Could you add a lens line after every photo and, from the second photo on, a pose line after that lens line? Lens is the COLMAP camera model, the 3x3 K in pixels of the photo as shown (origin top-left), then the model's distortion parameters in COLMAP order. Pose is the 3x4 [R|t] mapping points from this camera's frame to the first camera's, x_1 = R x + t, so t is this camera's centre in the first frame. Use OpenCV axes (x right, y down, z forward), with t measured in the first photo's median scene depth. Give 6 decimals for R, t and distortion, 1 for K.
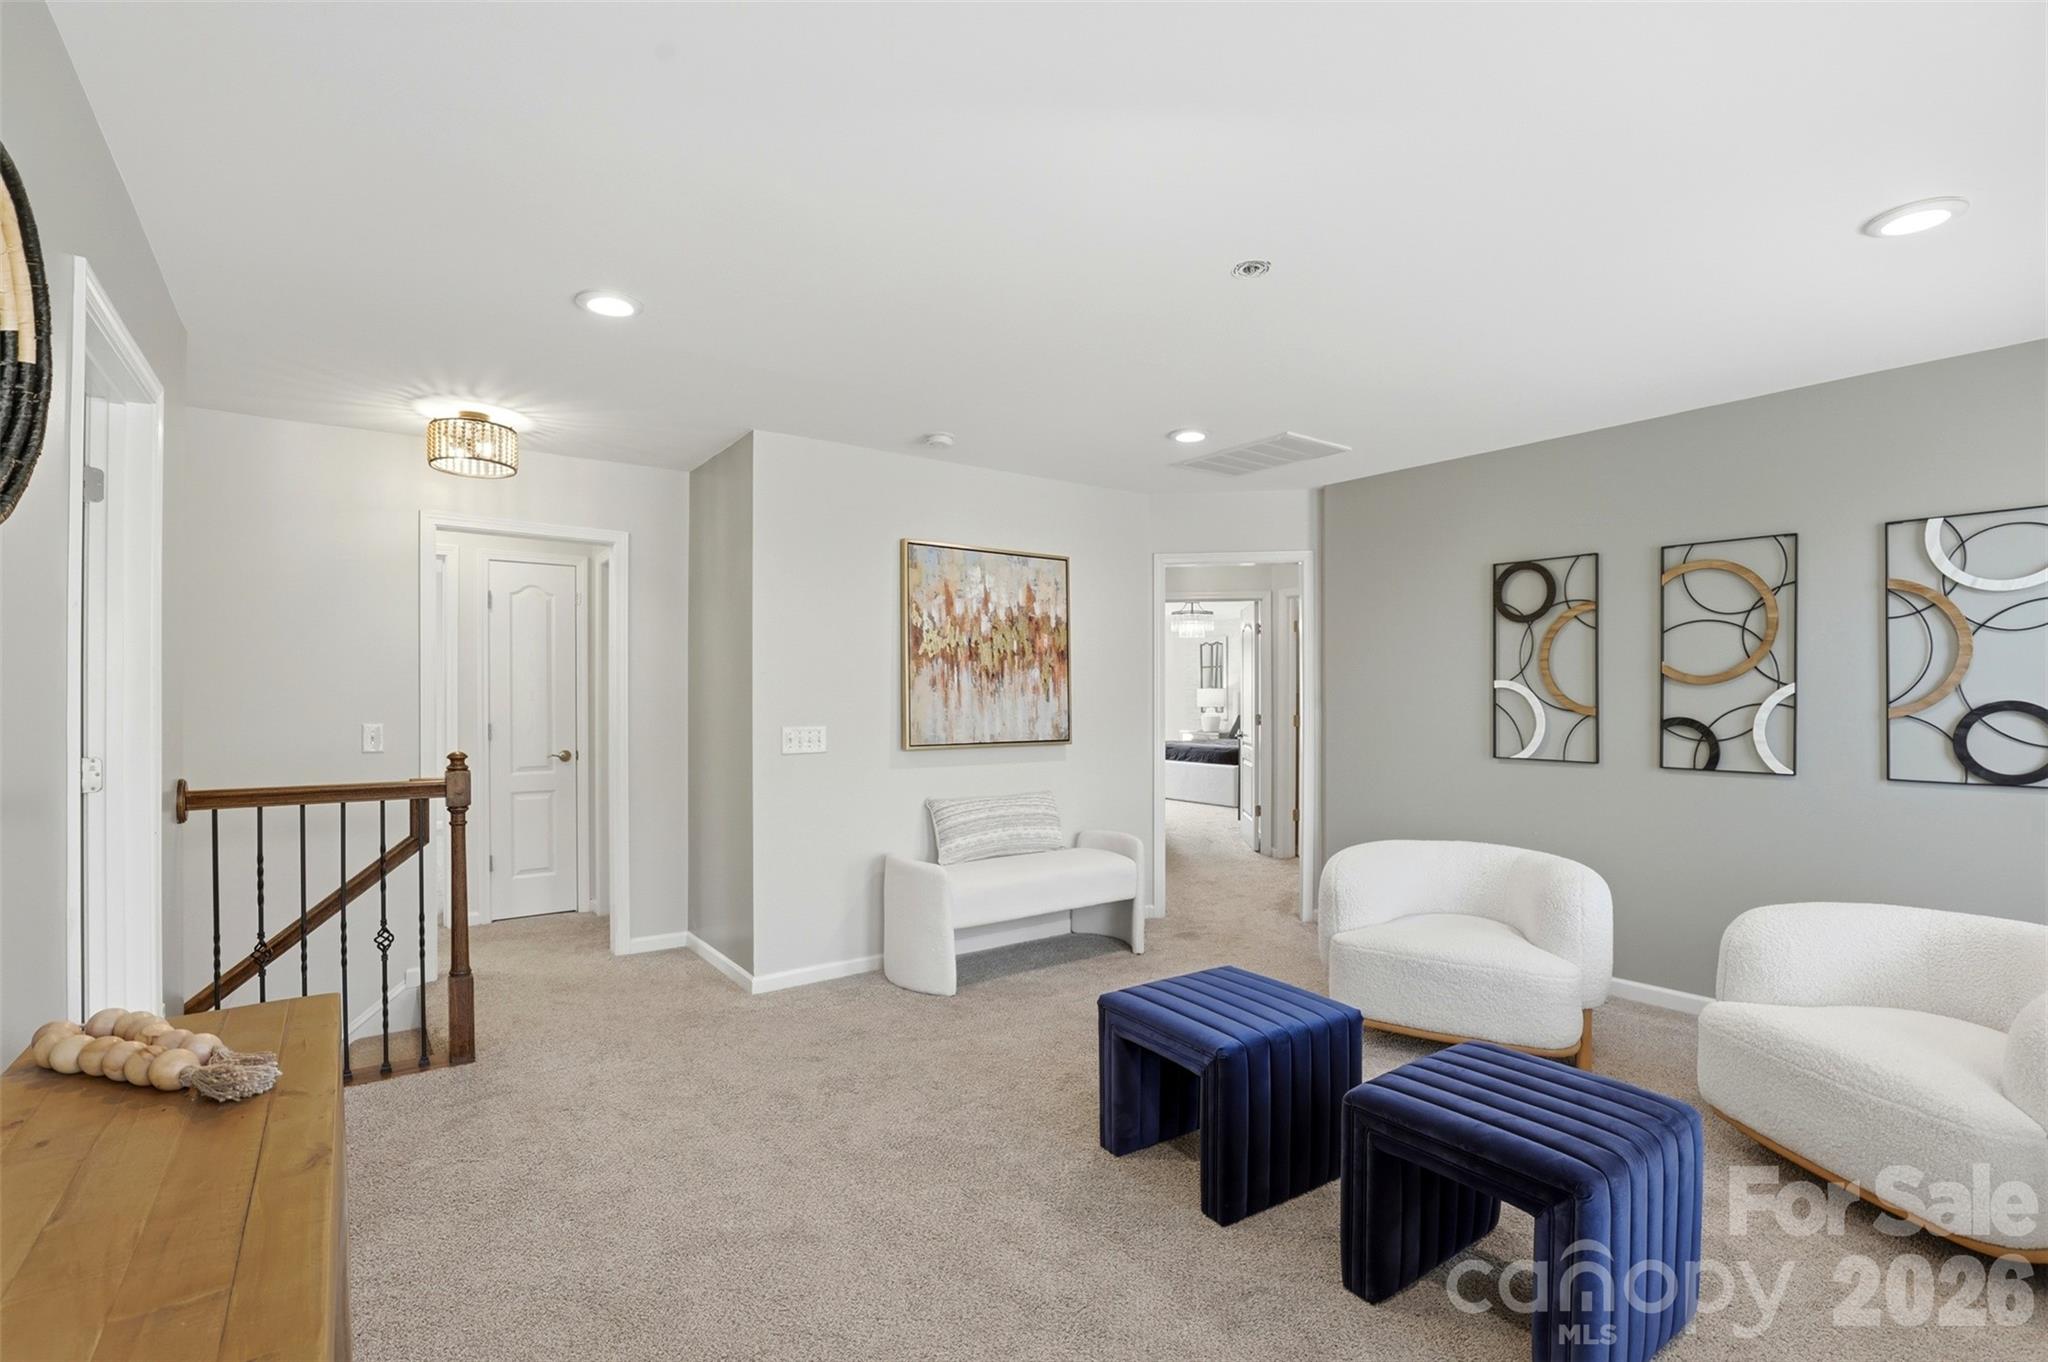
lens RADIAL K [[972.8, 0, 1038.1], [0, 972.8, 700.7], [0, 0, 1]] dist [-0.000339, -0.000984]
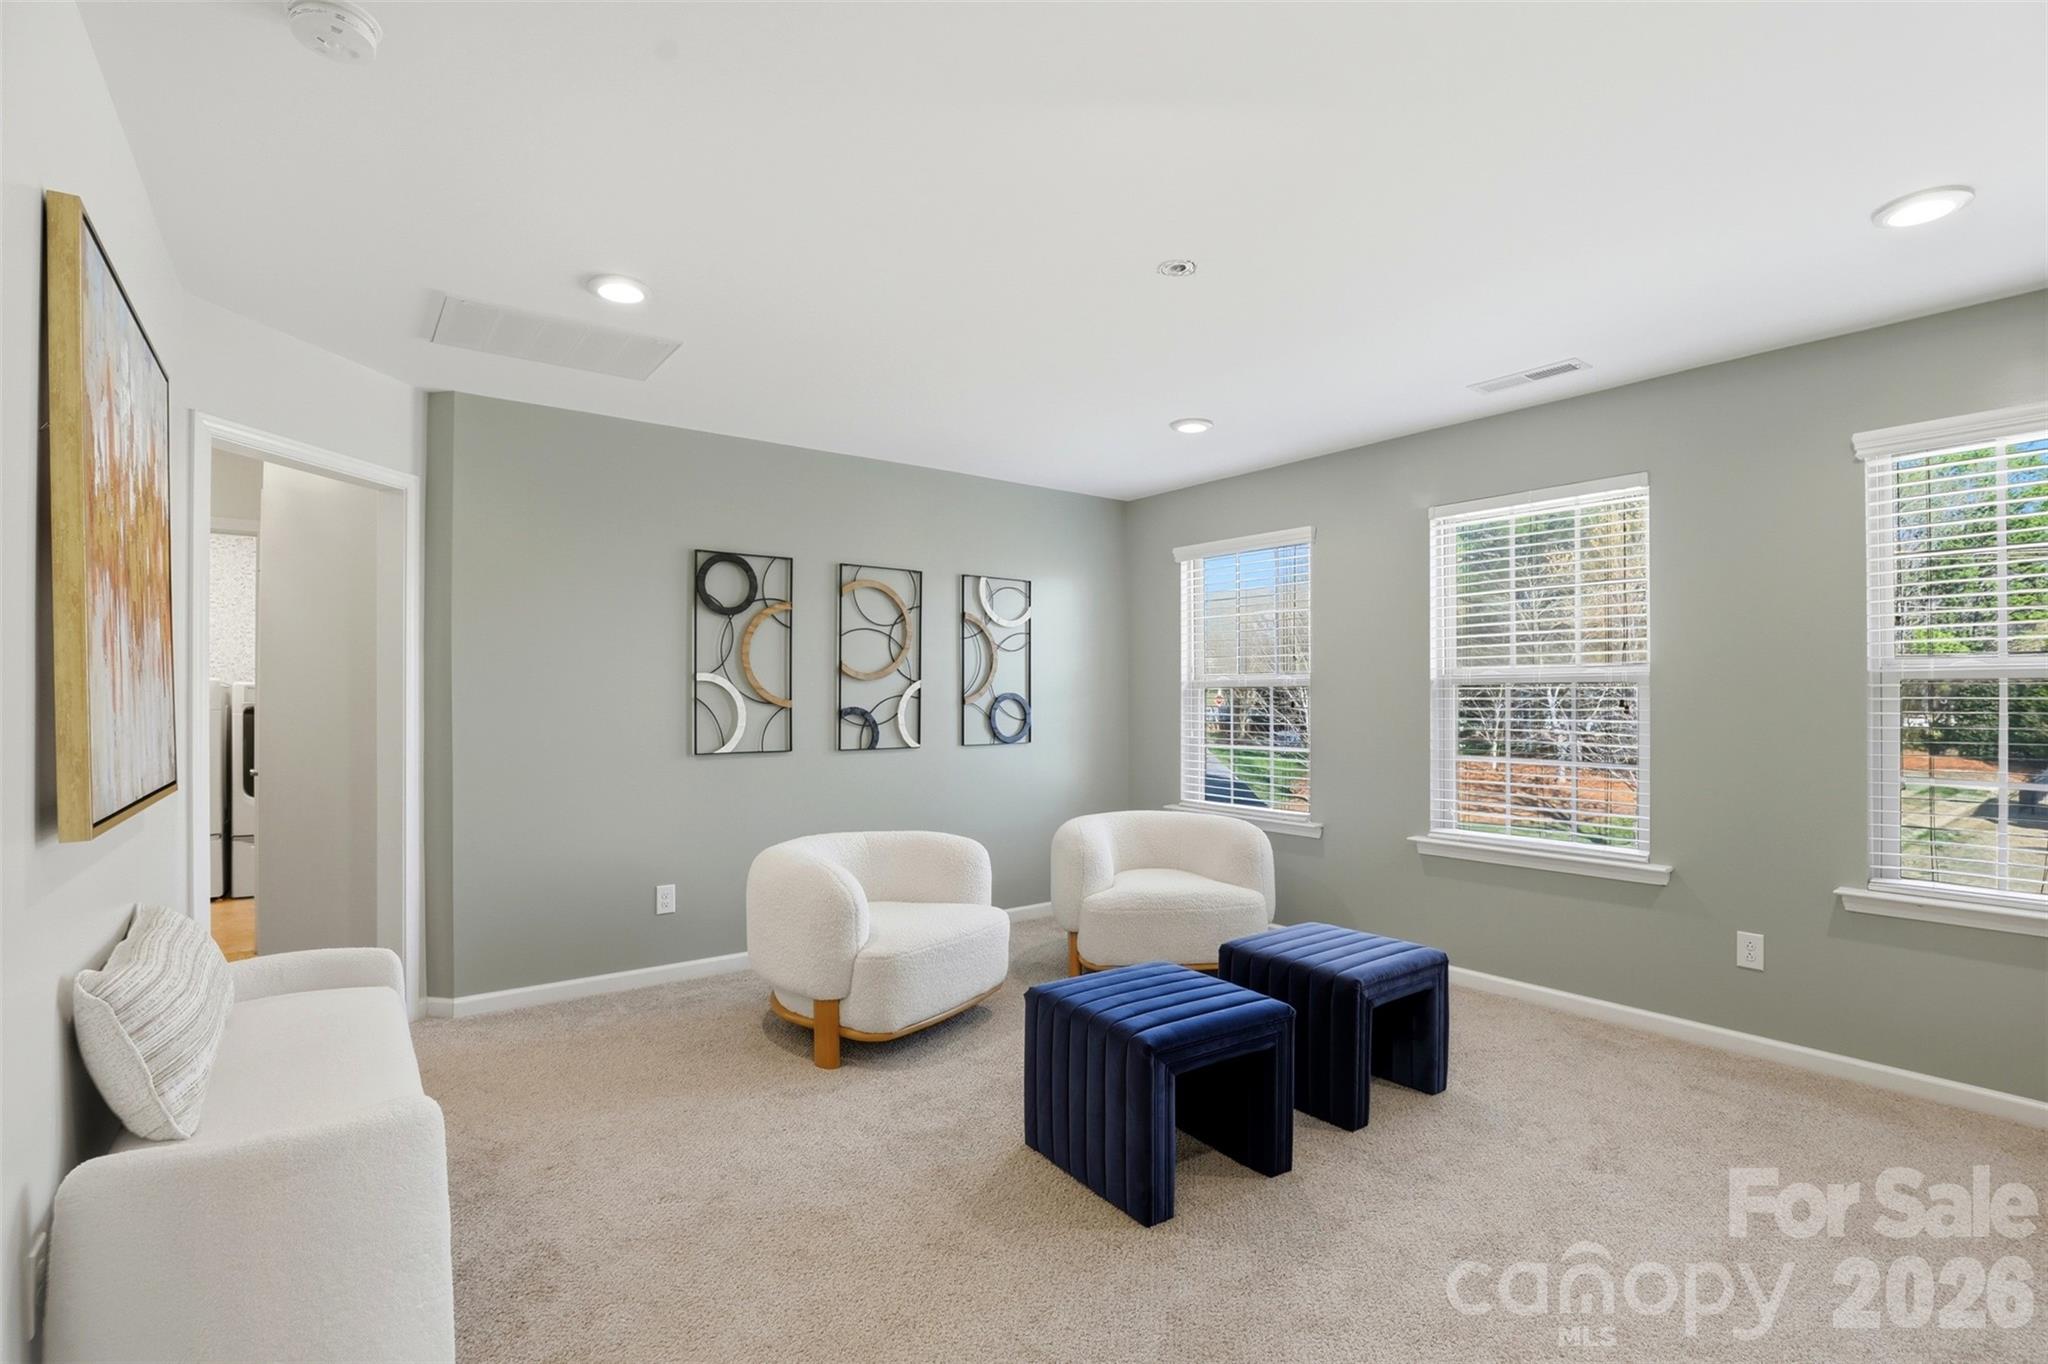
lens RADIAL K [[972.8, 0, 1027.3], [0, 972.8, 689.9], [0, 0, 1]] dist [-0.000339, -0.000984]
pose [[0.006174, 0.000574, 0.999981, -0.556616], [0.005474, 0.999985, -0.000608, -0.002728], [-0.999966, 0.005477, 0.006171, 0.790728]]
